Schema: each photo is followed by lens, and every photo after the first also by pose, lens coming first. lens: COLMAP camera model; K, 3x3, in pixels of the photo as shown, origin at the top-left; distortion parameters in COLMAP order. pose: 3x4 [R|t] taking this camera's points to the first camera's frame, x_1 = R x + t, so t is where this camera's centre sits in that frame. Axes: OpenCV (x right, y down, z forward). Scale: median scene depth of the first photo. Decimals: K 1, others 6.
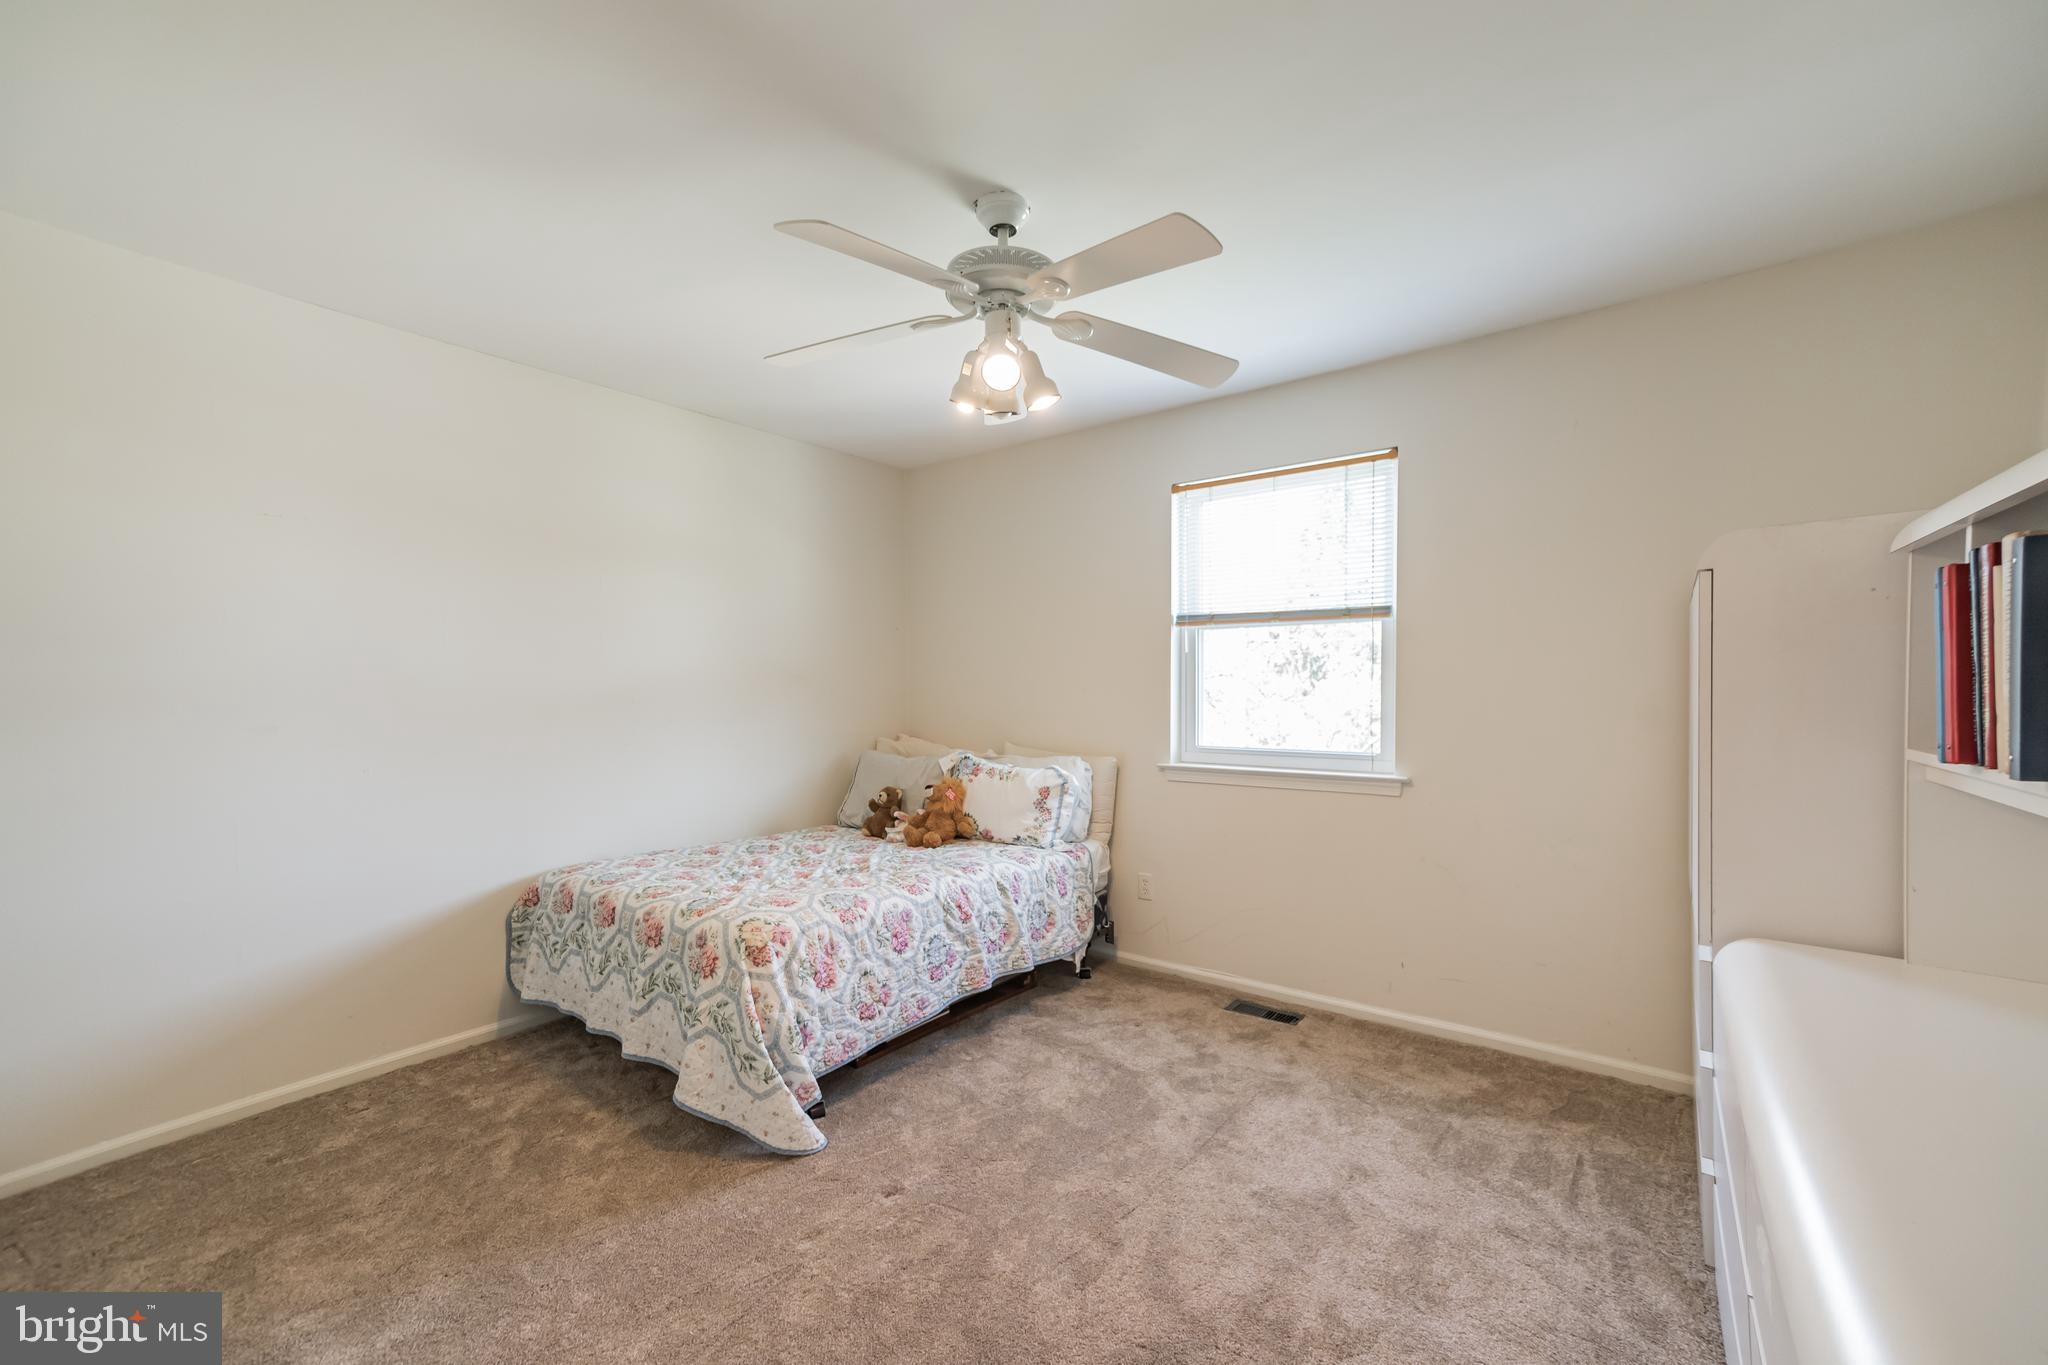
lens RADIAL K [[824.6, 0, 1024.0], [0, 824.6, 682.5], [0, 0, 1]] dist [0.000560, 0.000134]
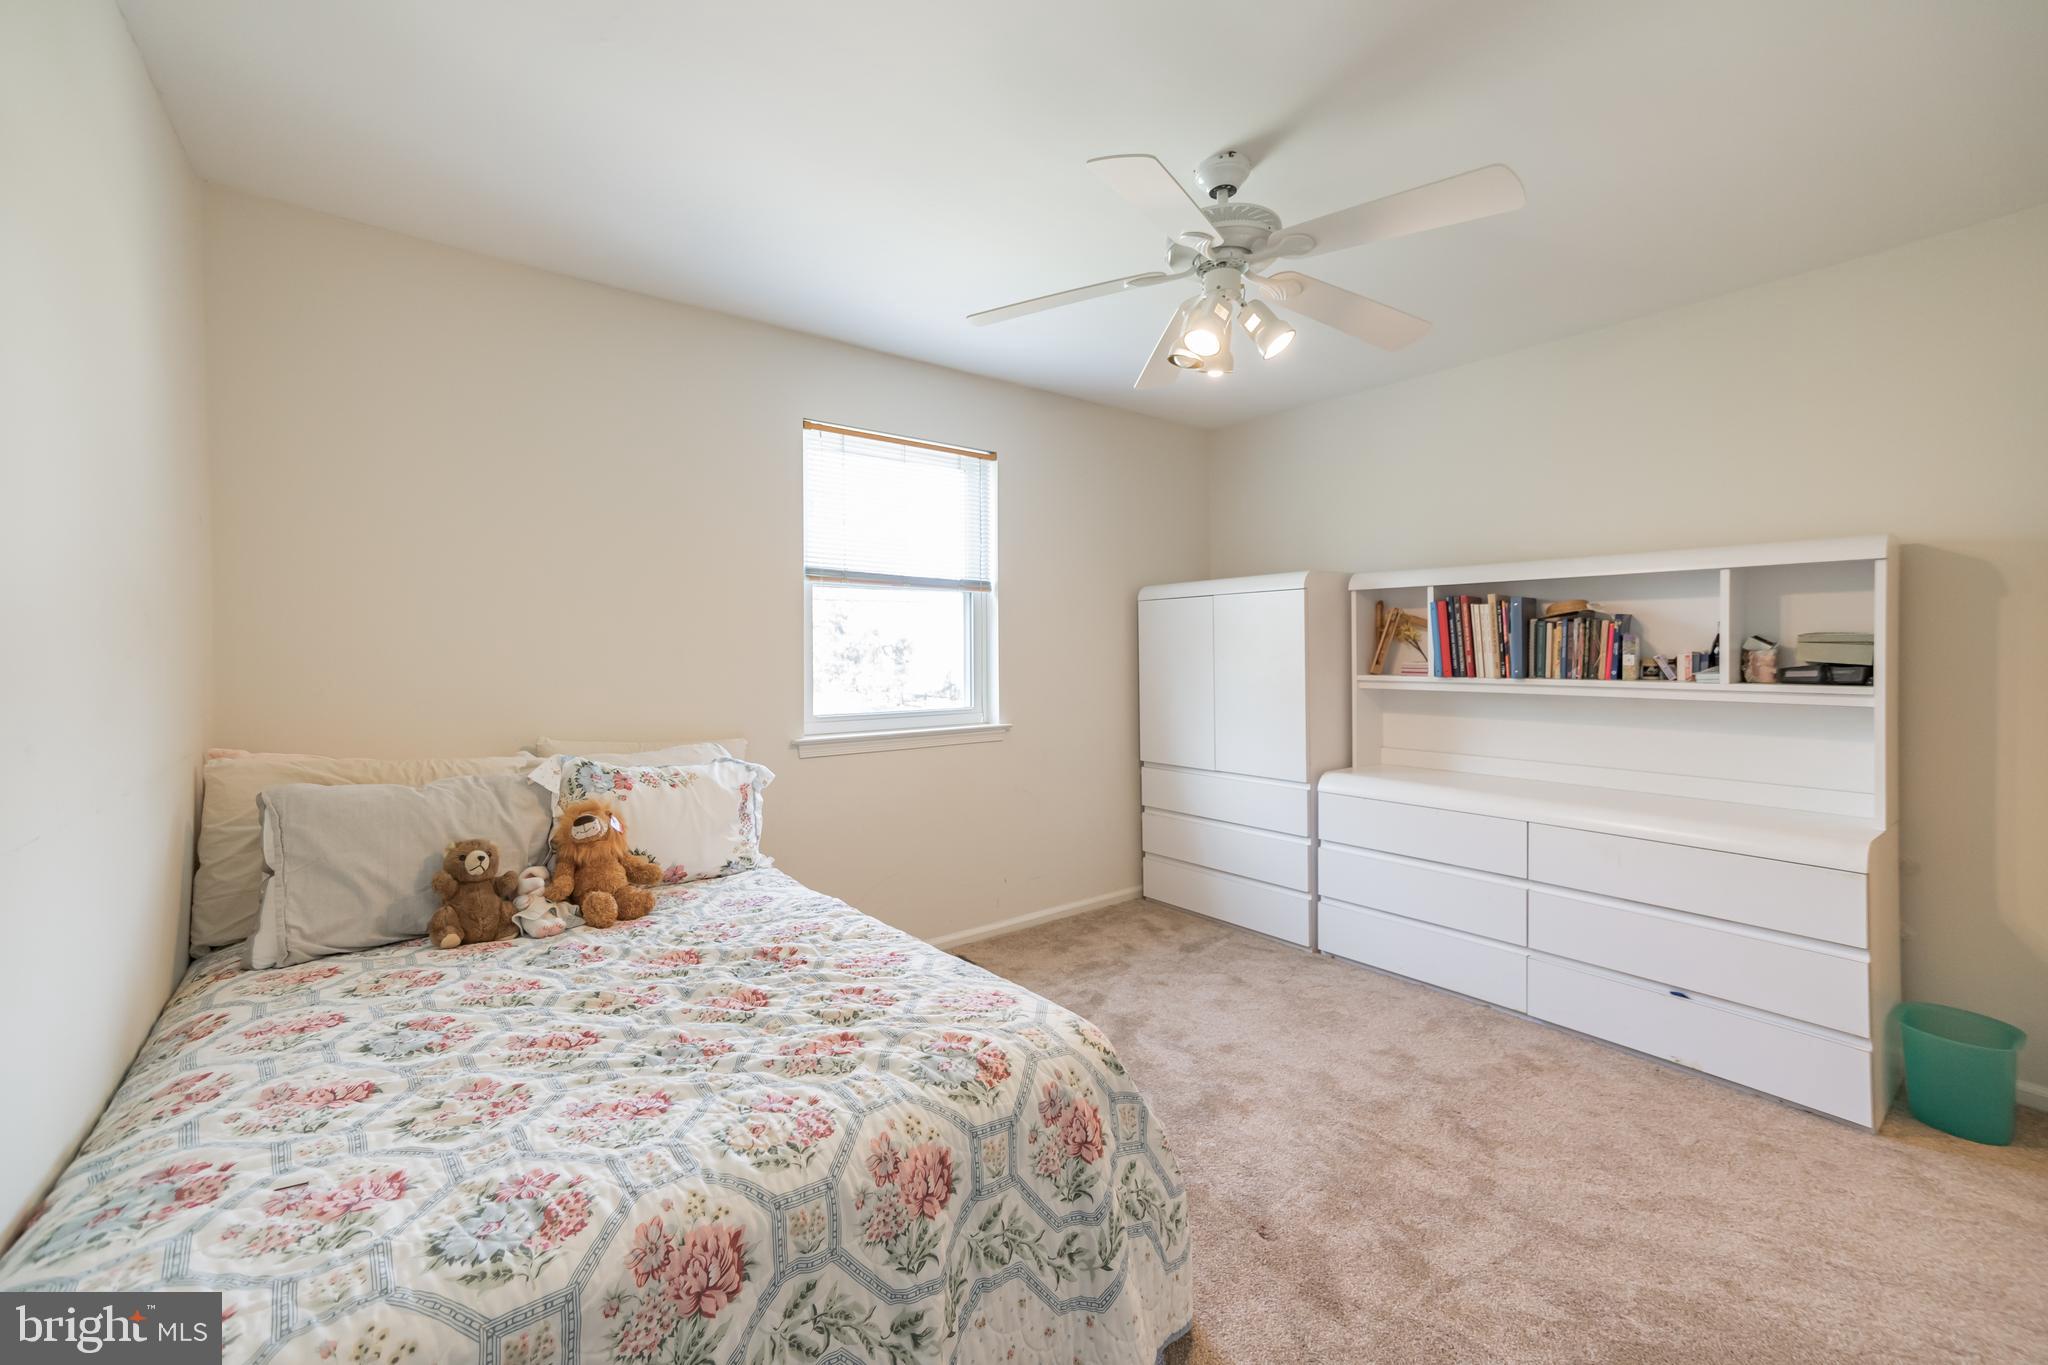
lens RADIAL K [[810.3, 0, 1021.7], [0, 810.3, 622.5], [0, 0, 1]] dist [-0.059198, -0.000006]
pose [[0.265153, 0.037451, 0.963479, -0.656448], [-0.004032, 0.999280, -0.037733, 0.009367], [-0.964198, 0.006120, 0.265113, 0.632124]]
